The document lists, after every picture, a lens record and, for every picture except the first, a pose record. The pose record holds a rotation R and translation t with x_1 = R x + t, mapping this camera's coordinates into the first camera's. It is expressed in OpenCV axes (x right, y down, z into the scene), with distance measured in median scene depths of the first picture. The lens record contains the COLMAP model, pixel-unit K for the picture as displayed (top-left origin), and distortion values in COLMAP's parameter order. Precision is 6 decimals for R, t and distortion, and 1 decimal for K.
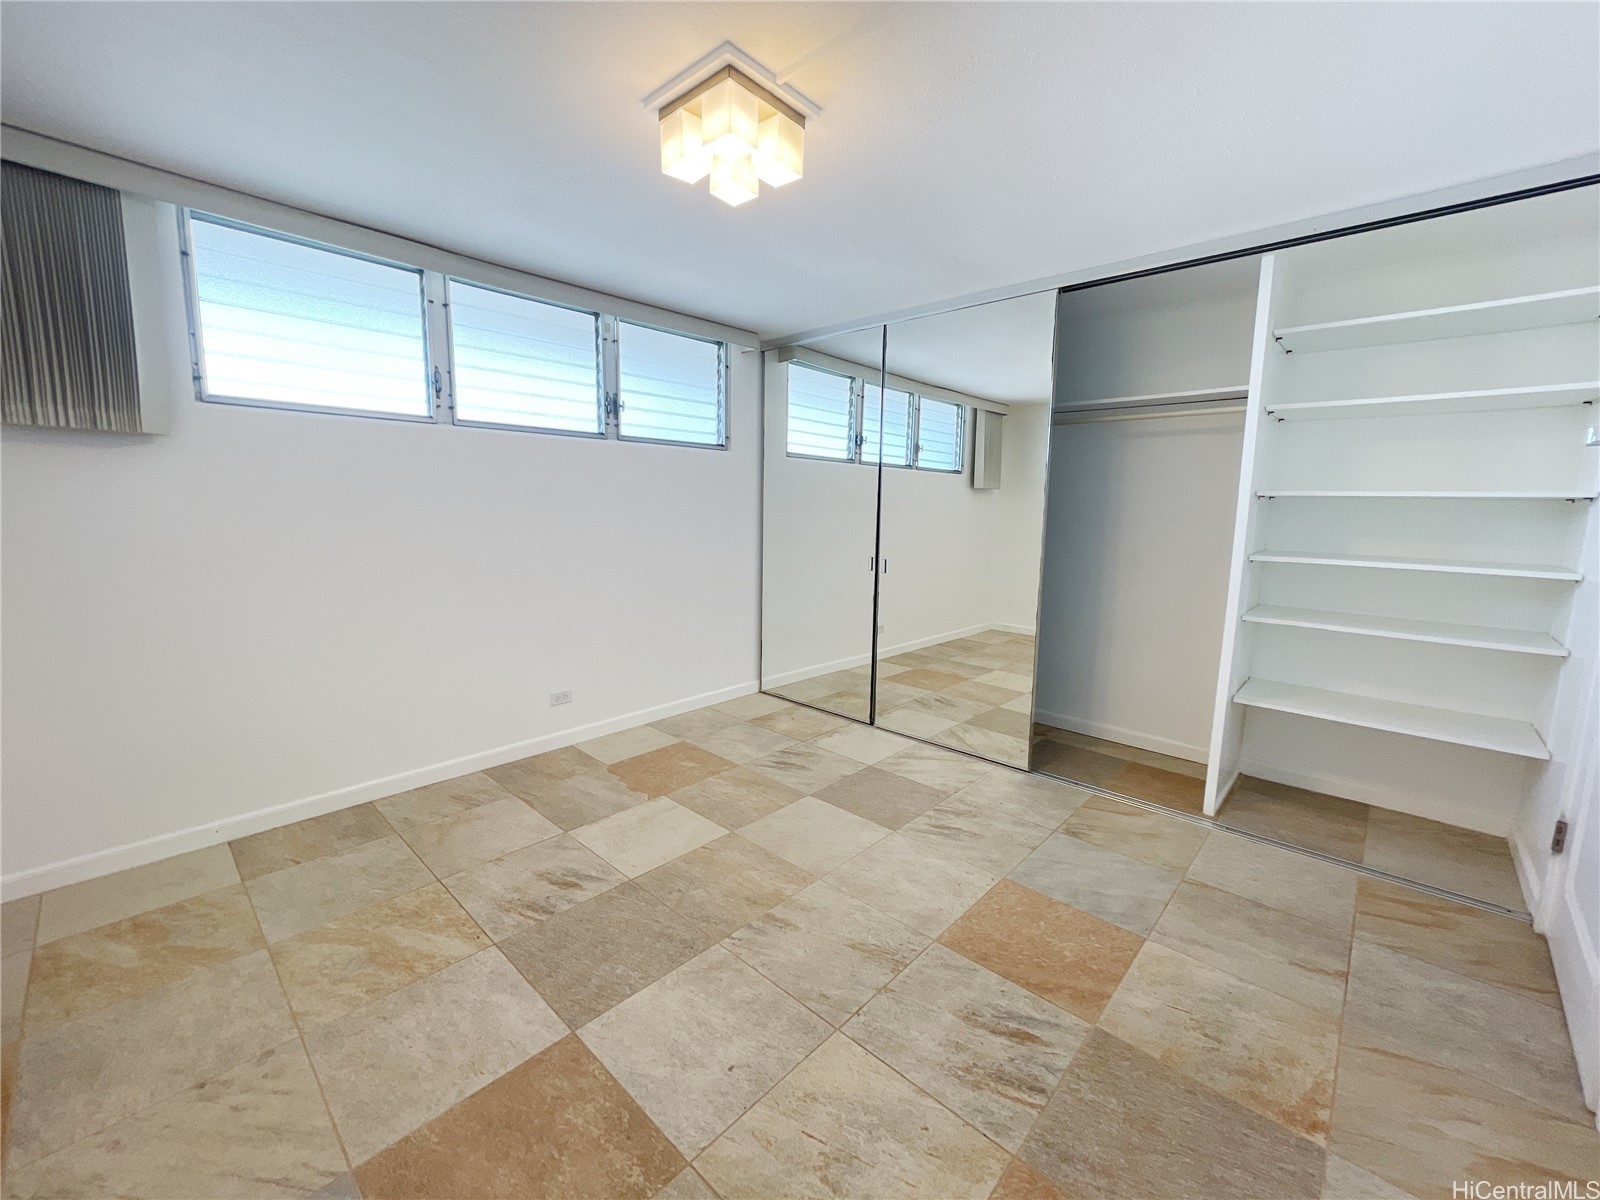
lens RADIAL K [[643.6, 0, 799.6], [0, 643.6, 595.5], [0, 0, 1]] dist [0.000401, -0.000035]
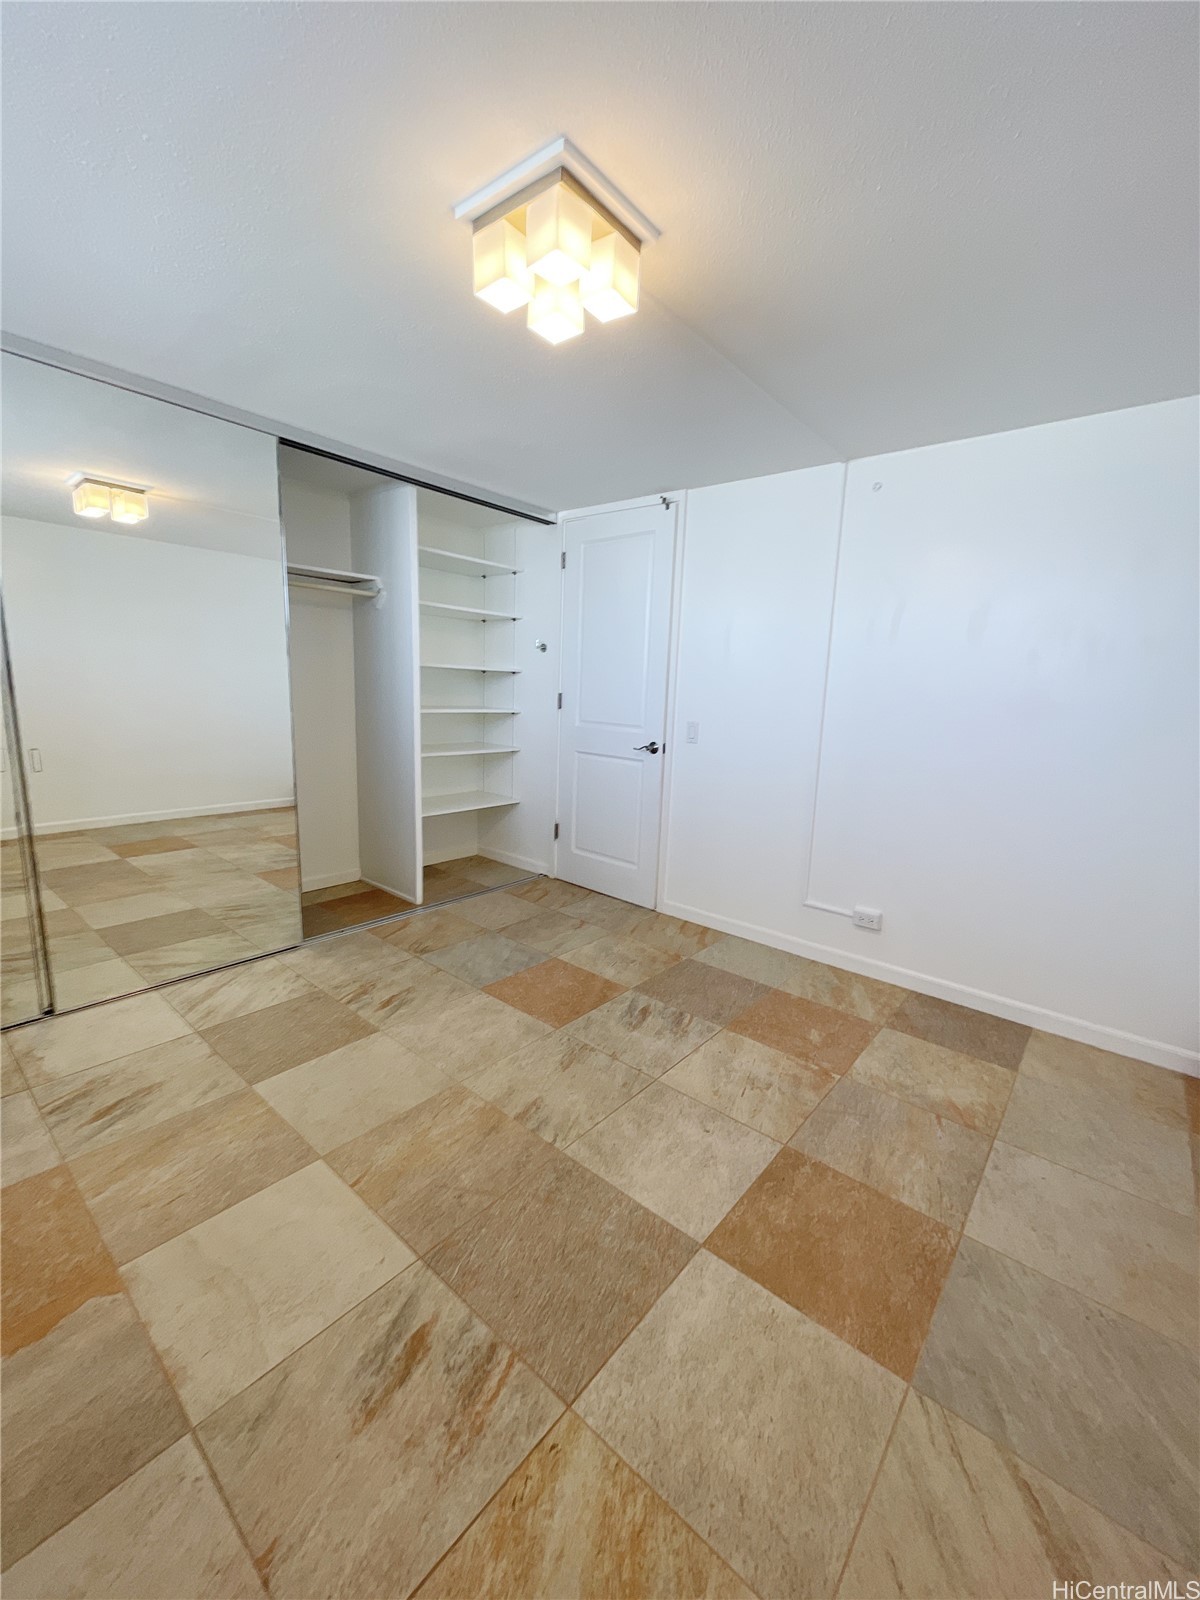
lens RADIAL K [[643.6, 0, 600.0], [0, 643.6, 800.0], [0, 0, 1]] dist [0.000401, -0.000035]
pose [[-0.046803, -0.192443, 0.980191, -0.902676], [0.098646, 0.975580, 0.196248, -0.136482], [-0.994021, 0.105877, -0.026676, 0.861381]]
